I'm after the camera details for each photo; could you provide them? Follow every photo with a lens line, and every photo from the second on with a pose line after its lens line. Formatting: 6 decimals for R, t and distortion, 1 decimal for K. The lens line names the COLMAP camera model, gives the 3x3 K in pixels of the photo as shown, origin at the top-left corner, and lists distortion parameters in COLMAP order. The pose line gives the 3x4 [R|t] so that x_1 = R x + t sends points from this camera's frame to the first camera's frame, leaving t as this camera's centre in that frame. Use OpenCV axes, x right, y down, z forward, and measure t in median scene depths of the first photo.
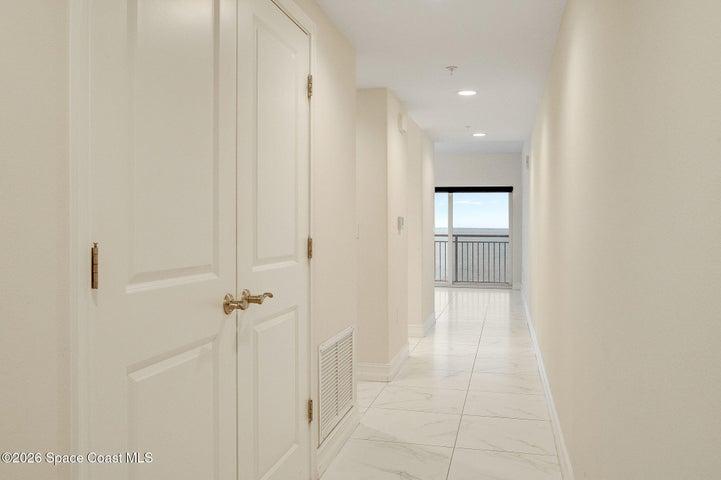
lens RADIAL K [[611.5, 0, 358.7], [0, 611.5, 238.6], [0, 0, 1]] dist [0.000309, 0.000900]
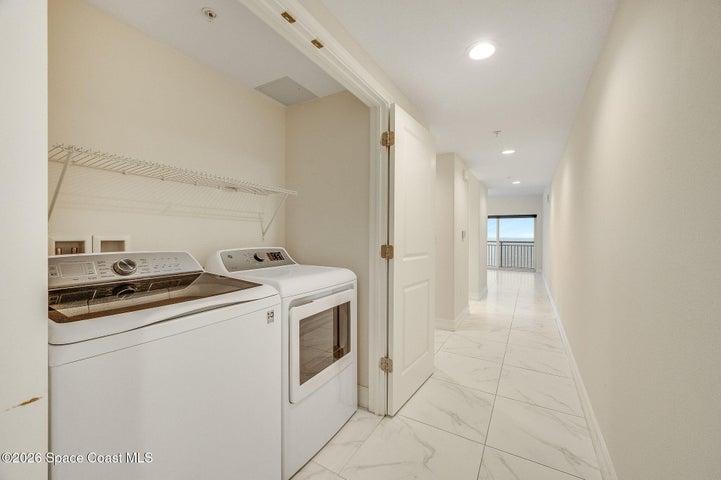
lens RADIAL K [[287.2, 0, 359.6], [0, 287.2, 240.3], [0, 0, 1]] dist [-0.001753, 0.000232]
pose [[0.954665, 0.007331, -0.297592, 0.025208], [-0.009664, 0.999933, -0.006370, -0.002024], [0.297526, 0.008957, 0.954672, 0.136451]]
